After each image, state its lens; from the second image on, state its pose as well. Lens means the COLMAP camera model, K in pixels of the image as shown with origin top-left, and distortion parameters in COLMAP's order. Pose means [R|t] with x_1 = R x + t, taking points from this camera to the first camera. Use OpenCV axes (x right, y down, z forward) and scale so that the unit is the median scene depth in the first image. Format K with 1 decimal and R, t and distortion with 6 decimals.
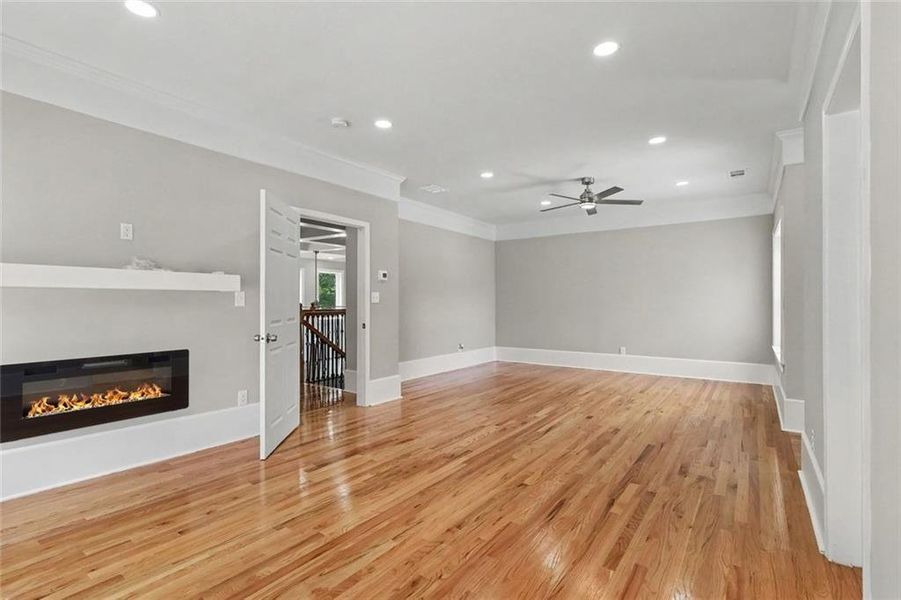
lens RADIAL K [[434.6, 0, 447.6], [0, 434.6, 296.1], [0, 0, 1]] dist [-0.005828, 0.000024]
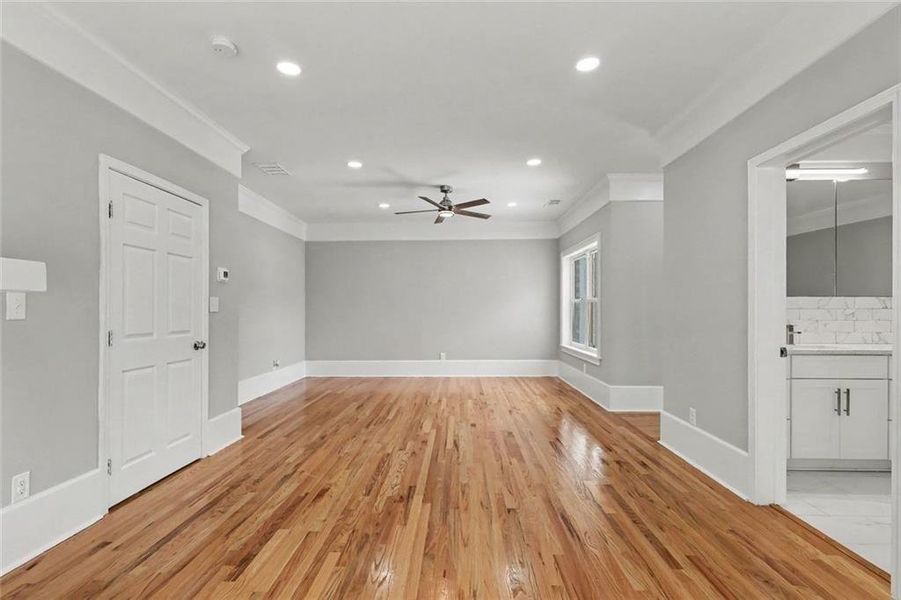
lens RADIAL K [[434.6, 0, 458.9], [0, 434.6, 302.9], [0, 0, 1]] dist [-0.005828, 0.000024]
pose [[0.816203, 0.006458, 0.577730, -0.291068], [-0.004821, 0.999979, -0.004367, 0.002007], [-0.577746, 0.000779, 0.816216, 0.205904]]
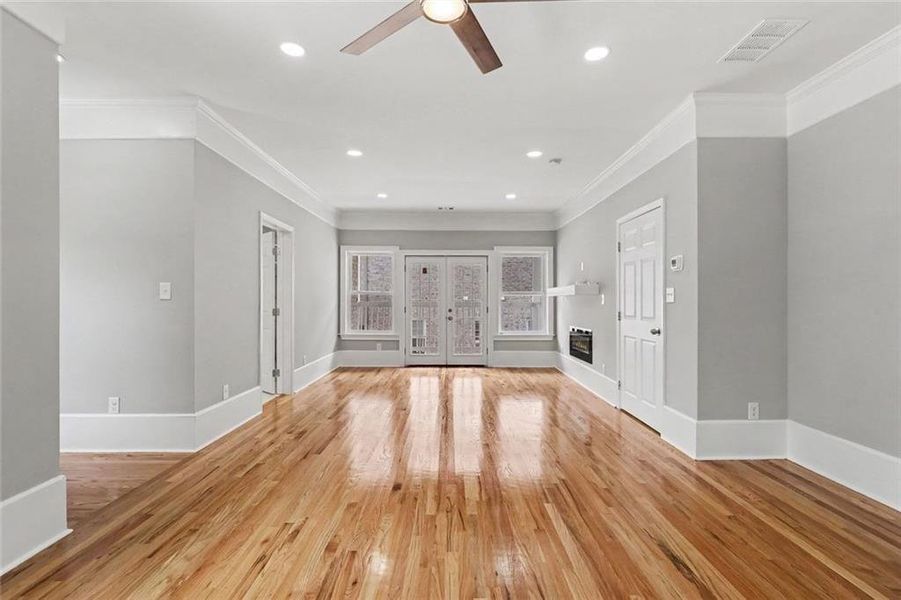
lens RADIAL K [[434.6, 0, 448.8], [0, 434.6, 301.6], [0, 0, 1]] dist [-0.005828, 0.000024]
pose [[-0.815908, -0.001057, -0.578181, 0.647148], [0.003687, 0.999968, -0.007031, 0.020730], [0.578170, -0.007869, -0.815878, 1.601430]]
